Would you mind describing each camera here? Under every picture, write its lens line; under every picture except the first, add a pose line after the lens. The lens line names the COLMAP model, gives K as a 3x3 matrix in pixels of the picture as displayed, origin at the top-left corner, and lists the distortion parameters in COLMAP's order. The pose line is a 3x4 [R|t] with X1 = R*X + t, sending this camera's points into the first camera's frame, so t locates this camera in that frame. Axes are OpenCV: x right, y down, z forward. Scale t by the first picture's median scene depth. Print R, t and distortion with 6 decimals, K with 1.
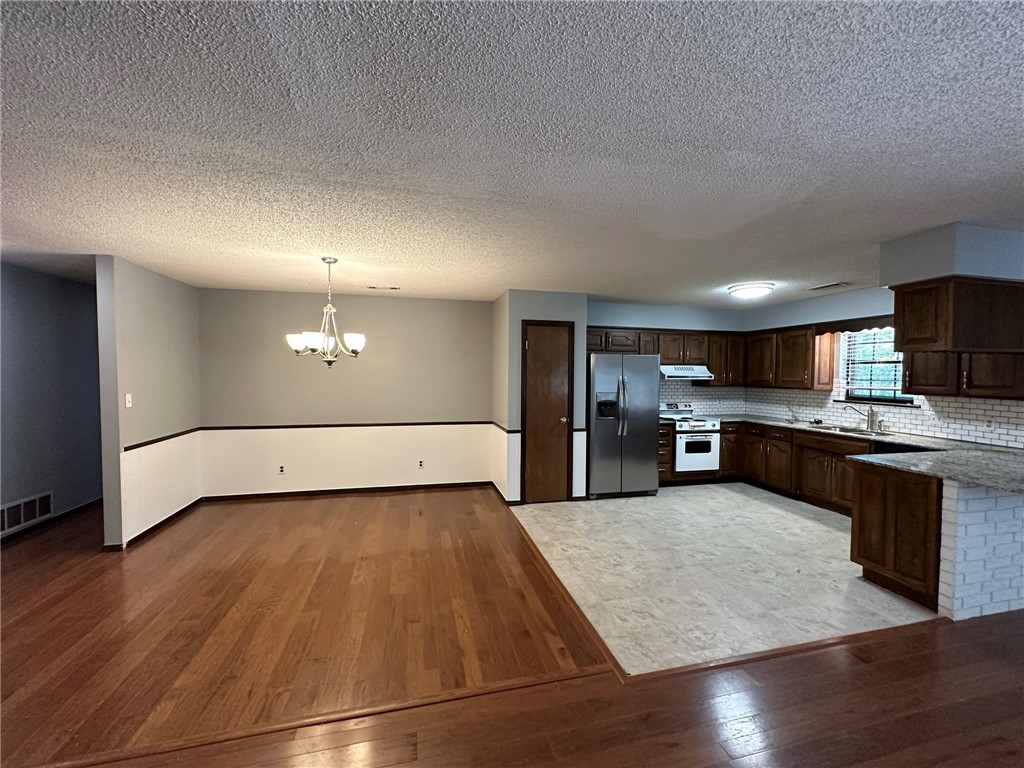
lens RADIAL K [[409.6, 0, 511.3], [0, 409.6, 384.4], [0, 0, 1]] dist [-0.002916, 0.000961]
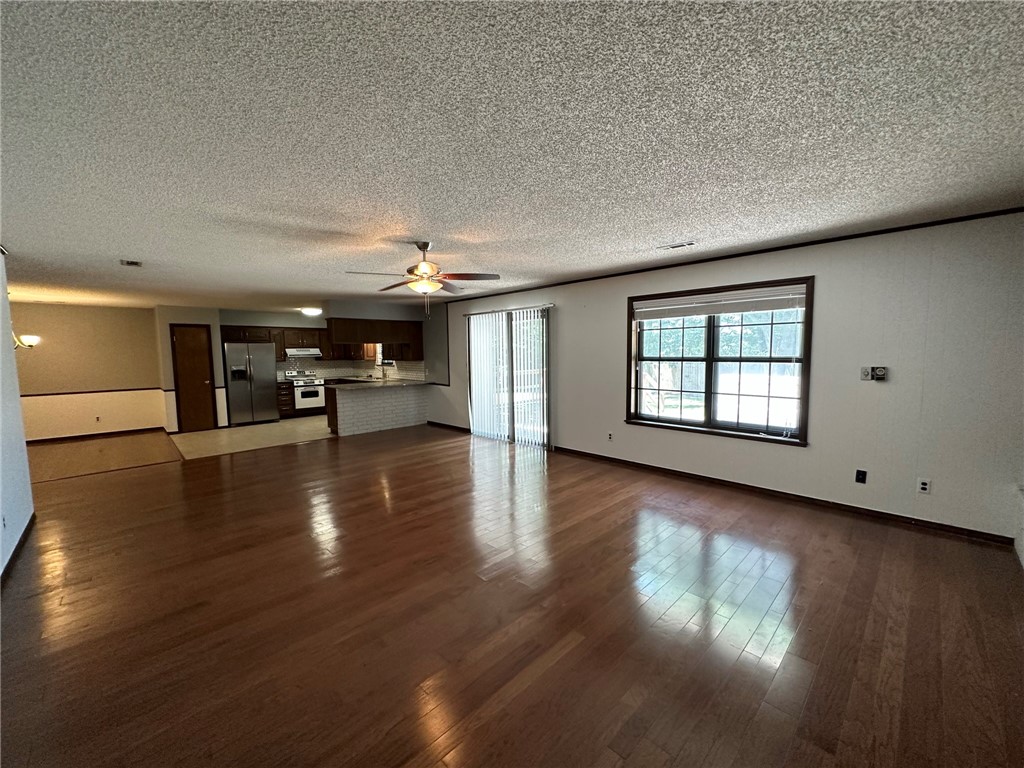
lens RADIAL K [[409.6, 0, 509.4], [0, 409.6, 385.1], [0, 0, 1]] dist [-0.002916, 0.000961]
pose [[0.861993, -0.063687, 0.502903, 0.352243], [0.036926, 0.997330, 0.063007, 0.036975], [-0.505573, -0.035741, 0.862043, -1.105254]]
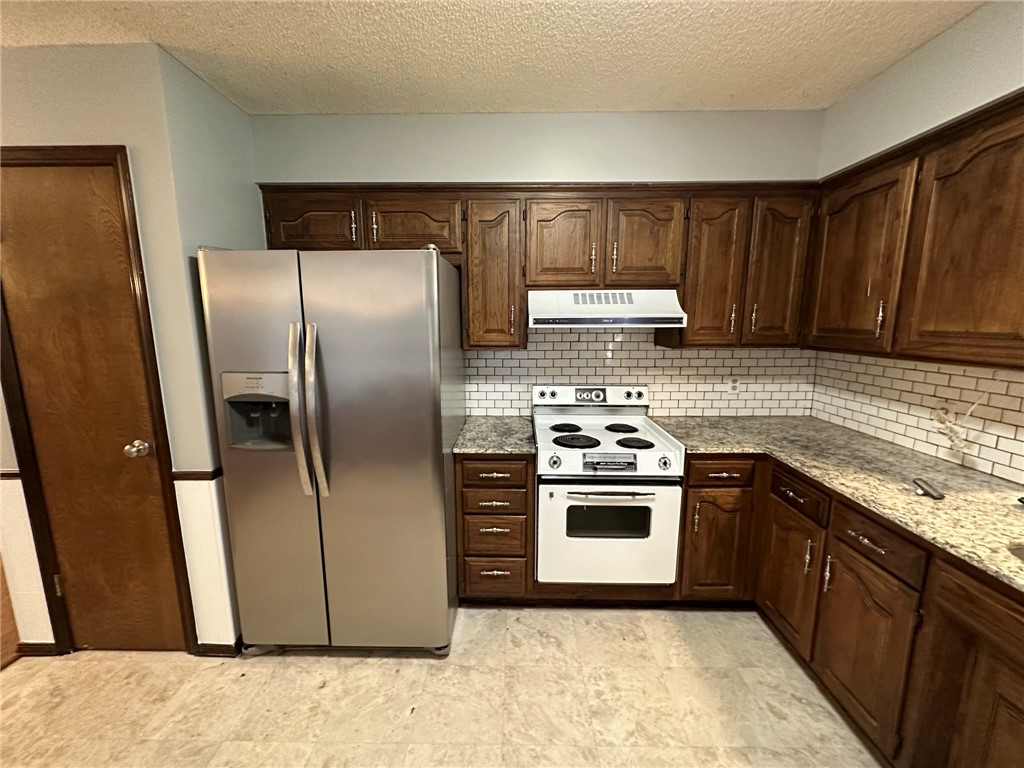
lens RADIAL K [[409.6, 0, 509.6], [0, 409.6, 383.6], [0, 0, 1]] dist [-0.002916, 0.000961]
pose [[0.968806, 0.029840, -0.246019, 0.517213], [0.002747, 0.991370, 0.131063, -0.013138], [0.247806, -0.127650, 0.960363, 0.741520]]
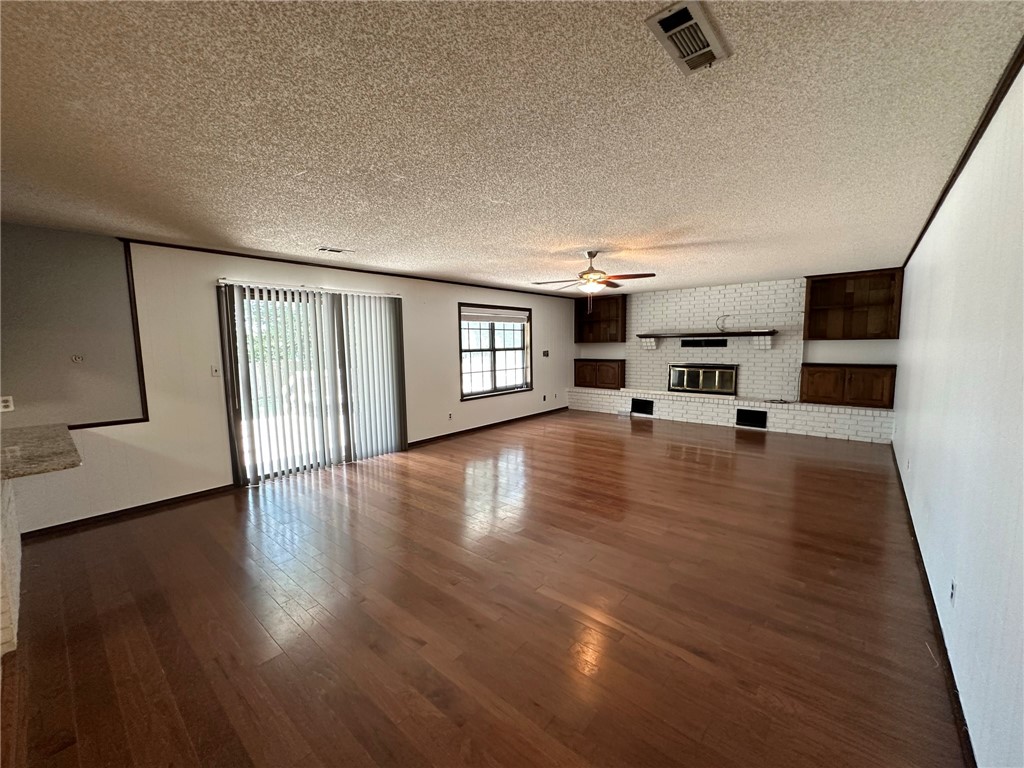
lens RADIAL K [[409.6, 0, 510.4], [0, 409.6, 386.7], [0, 0, 1]] dist [-0.002916, 0.000961]
pose [[-0.584469, -0.084036, 0.807053, -0.050248], [0.035013, 0.991084, 0.128555, -0.003868], [-0.810660, 0.103394, -0.576316, 0.324607]]
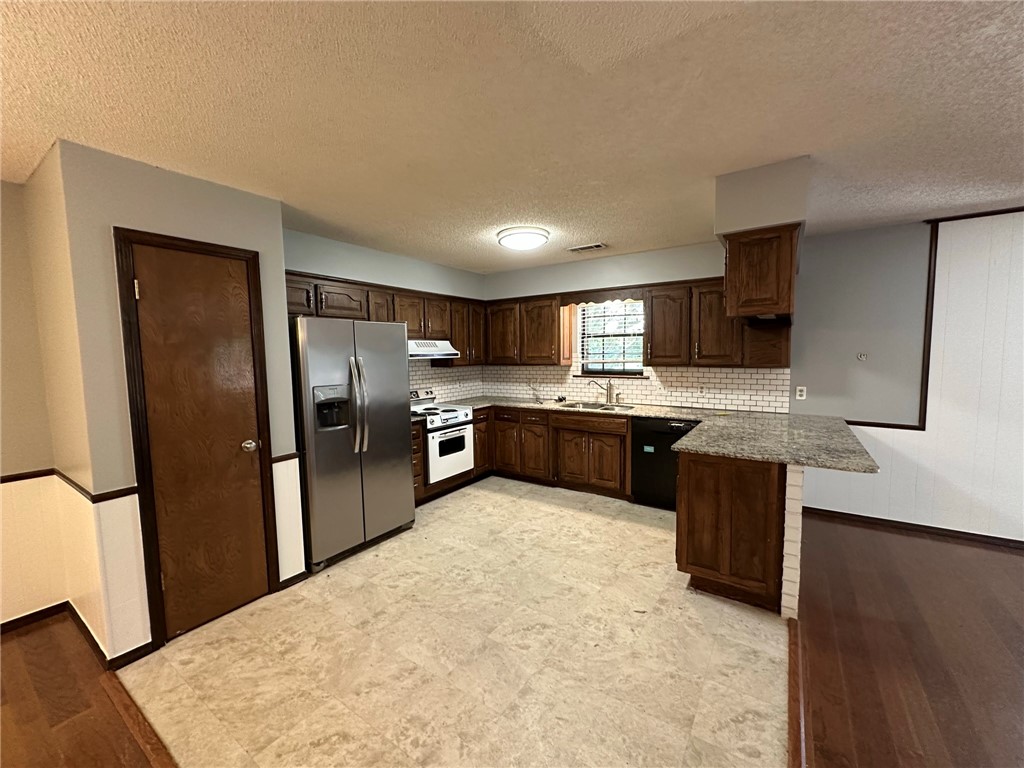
lens RADIAL K [[409.6, 0, 510.8], [0, 409.6, 384.9], [0, 0, 1]] dist [-0.002916, 0.000961]
pose [[0.740216, -0.073589, 0.668330, 0.033265], [0.040912, 0.997080, 0.064475, -0.007531], [-0.671123, -0.020383, 0.741066, 0.401480]]
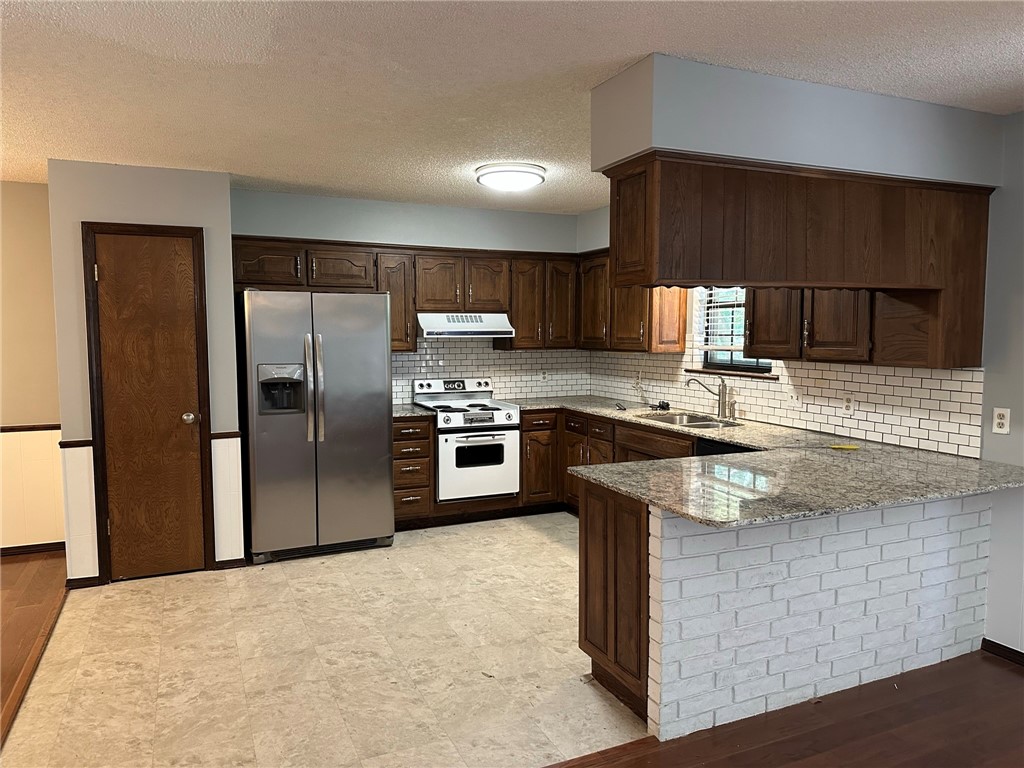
lens RADIAL K [[711.5, 0, 512.2], [0, 711.5, 384.5], [0, 0, 1]] dist [0.065185, -0.083764]
pose [[0.981832, -0.023796, 0.188256, 0.357598], [0.014086, 0.998509, 0.052748, 0.002014], [-0.189230, -0.049138, 0.980703, 0.023651]]
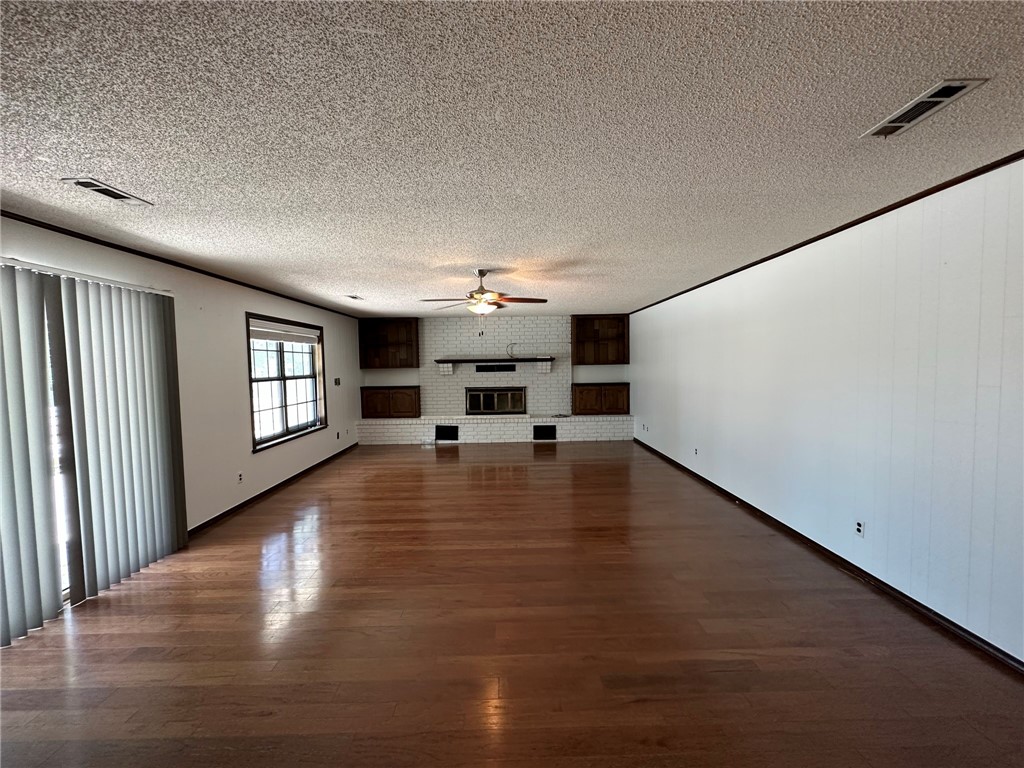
lens RADIAL K [[409.6, 0, 511.1], [0, 409.6, 385.7], [0, 0, 1]] dist [-0.002916, 0.000961]
pose [[-0.974648, -0.001907, 0.223736, 0.356477], [0.017267, 0.996341, 0.083710, -0.010217], [-0.223076, 0.085451, -0.971048, 0.450435]]
